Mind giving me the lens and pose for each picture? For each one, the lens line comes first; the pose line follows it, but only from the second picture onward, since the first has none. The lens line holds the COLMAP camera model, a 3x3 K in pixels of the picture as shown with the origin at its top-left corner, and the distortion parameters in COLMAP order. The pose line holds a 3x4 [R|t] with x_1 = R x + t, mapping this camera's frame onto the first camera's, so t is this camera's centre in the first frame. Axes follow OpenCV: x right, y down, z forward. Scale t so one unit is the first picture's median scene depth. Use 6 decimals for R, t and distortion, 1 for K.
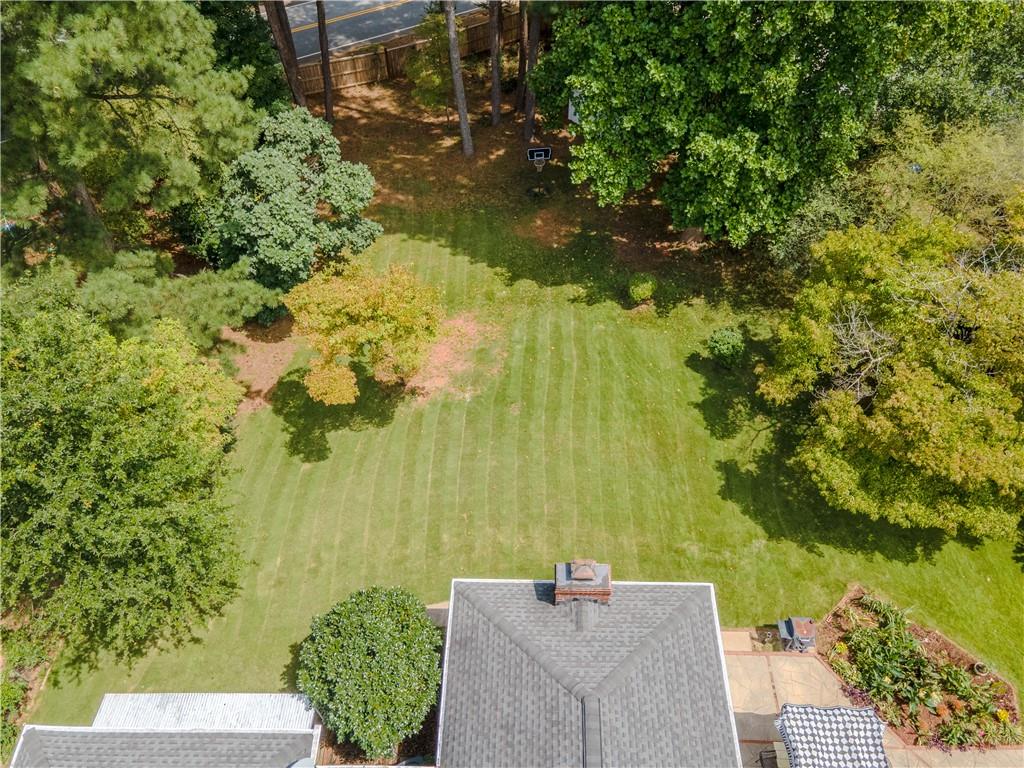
lens RADIAL K [[749.2, 0, 514.2], [0, 749.2, 382.8], [0, 0, 1]] dist [0.043951, 0.007895]
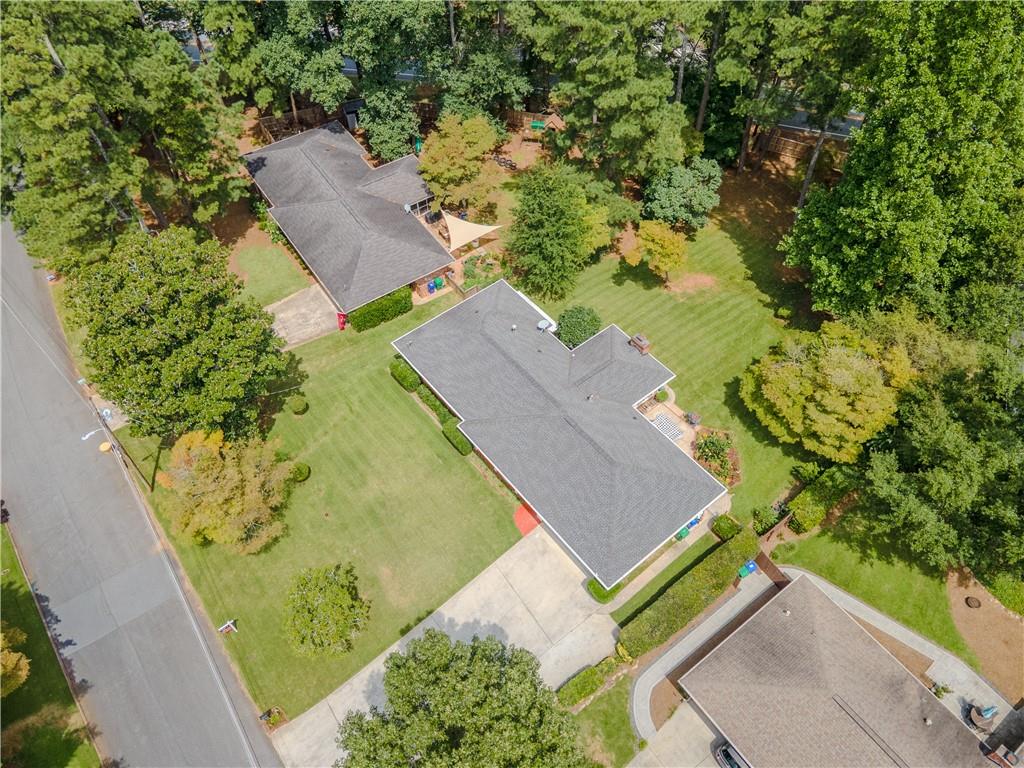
lens RADIAL K [[749.2, 0, 514.2], [0, 749.2, 382.8], [0, 0, 1]] dist [0.043951, 0.007895]
pose [[0.645798, 0.609804, -0.459438, 0.865154], [-0.589127, 0.780759, 0.208194, 0.039186], [0.485668, 0.136216, 0.863465, -1.283340]]
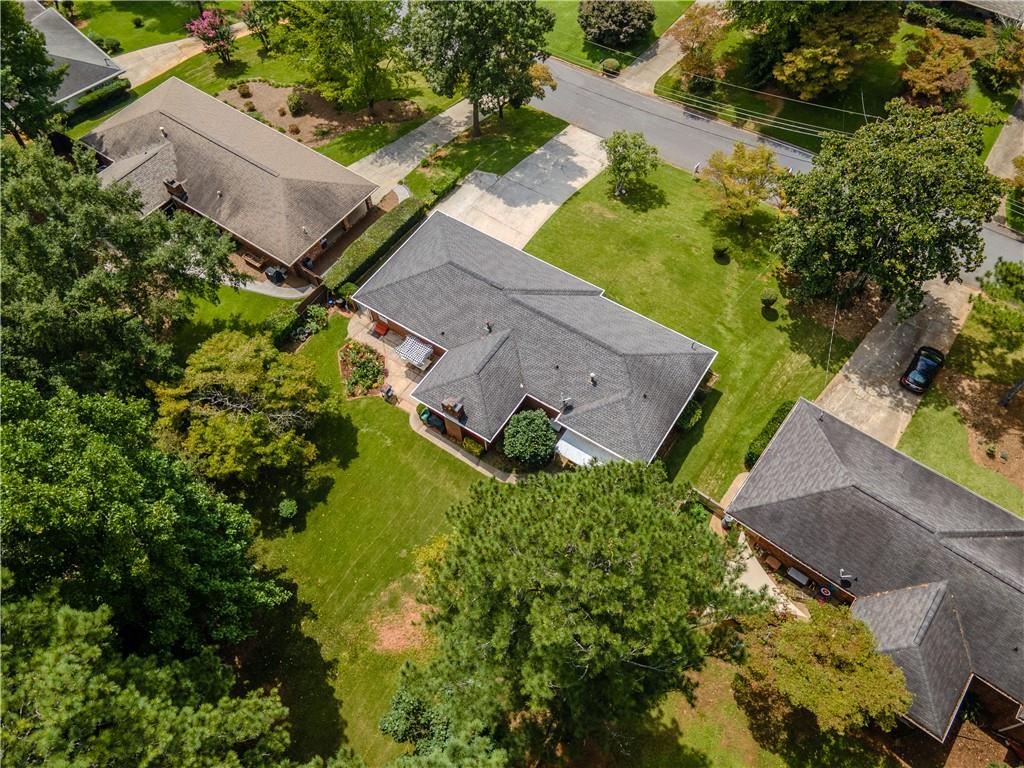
lens RADIAL K [[749.2, 0, 514.2], [0, 749.2, 382.8], [0, 0, 1]] dist [0.043951, 0.007895]
pose [[-0.848938, -0.432887, 0.303171, -0.605344], [0.426041, -0.221121, 0.877265, -1.366735], [-0.312719, 0.873907, 0.372146, -0.102054]]
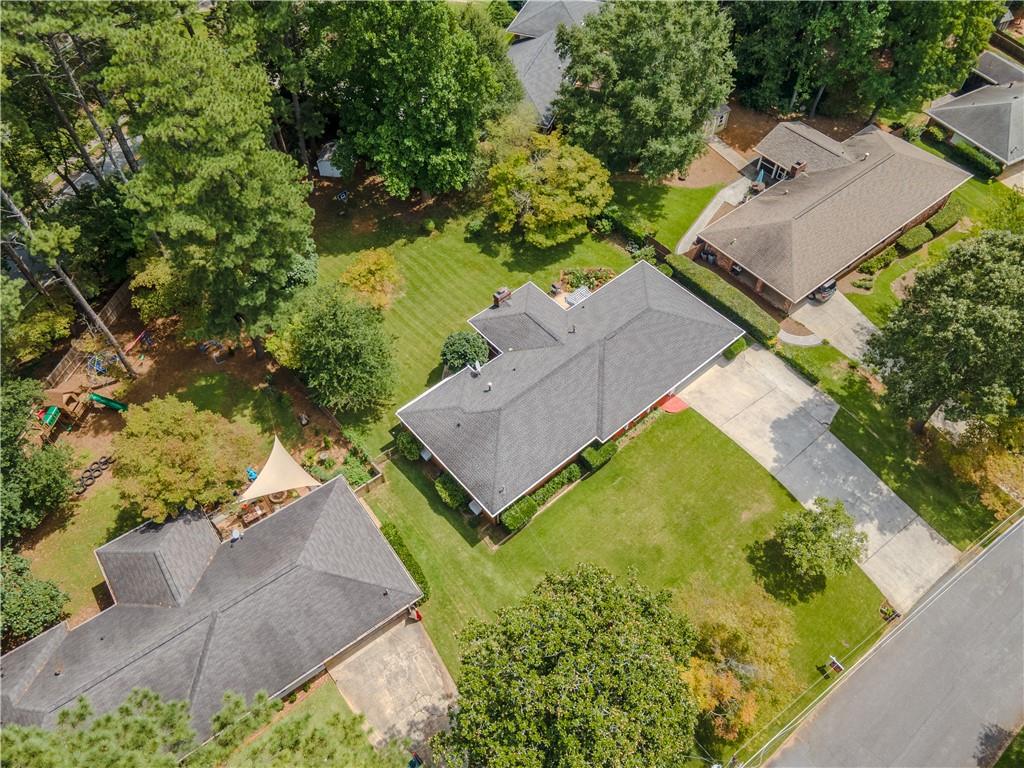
lens RADIAL K [[749.2, 0, 514.2], [0, 749.2, 382.8], [0, 0, 1]] dist [0.043951, 0.007895]
pose [[0.742397, -0.527201, 0.413407, -0.968494], [0.519193, 0.842723, 0.142323, 0.102162], [-0.423420, 0.108978, 0.899355, -1.300725]]
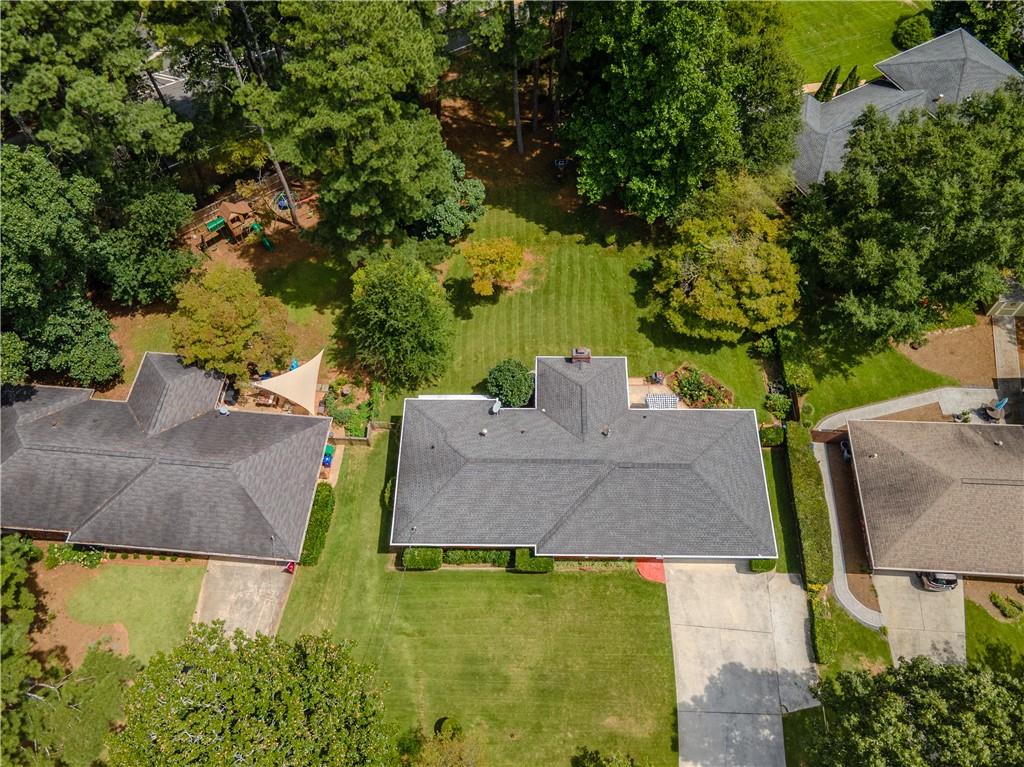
lens RADIAL K [[814.3, 0, 512.0], [0, 814.3, 383.5], [0, 0, 1]] dist [0.007761, 0.087676]
pose [[0.999966, -0.008272, 0.000363, -0.127798], [0.008128, 0.989034, 0.147461, -0.069231], [-0.001579, -0.147453, 0.989068, -1.510799]]
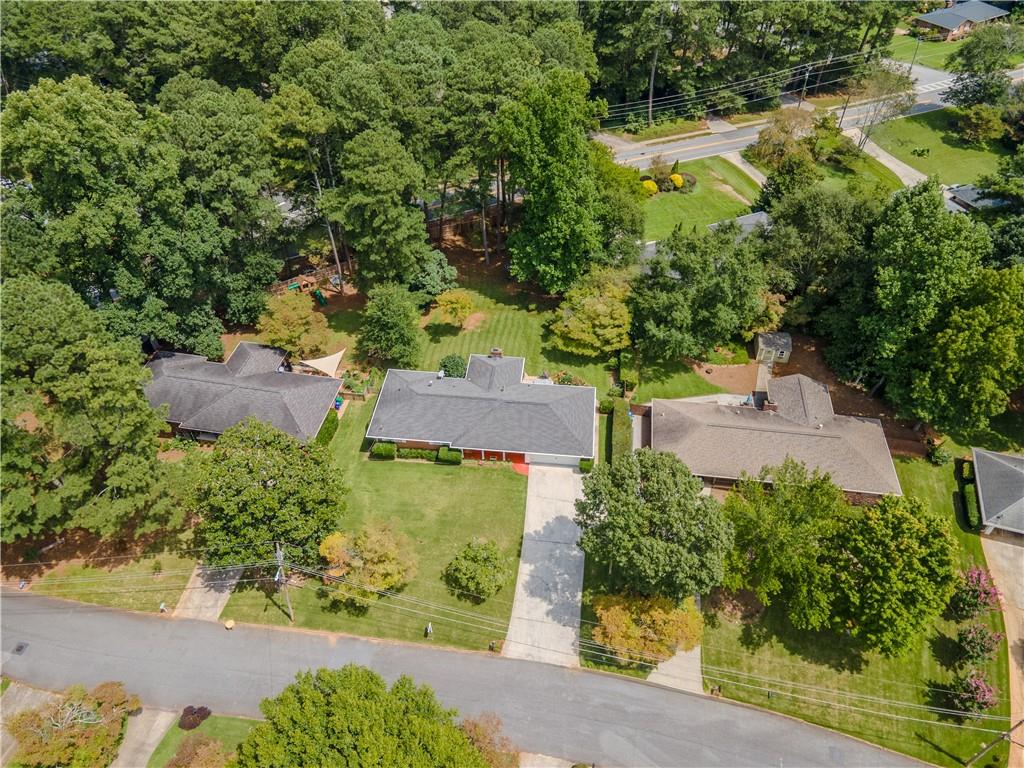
lens RADIAL K [[749.2, 0, 514.2], [0, 749.2, 382.8], [0, 0, 1]] dist [0.043951, 0.007895]
pose [[0.996544, 0.061998, -0.055287, 0.337503], [-0.068187, 0.990651, -0.118159, 0.713759], [0.047445, 0.121520, 0.991454, -2.662294]]
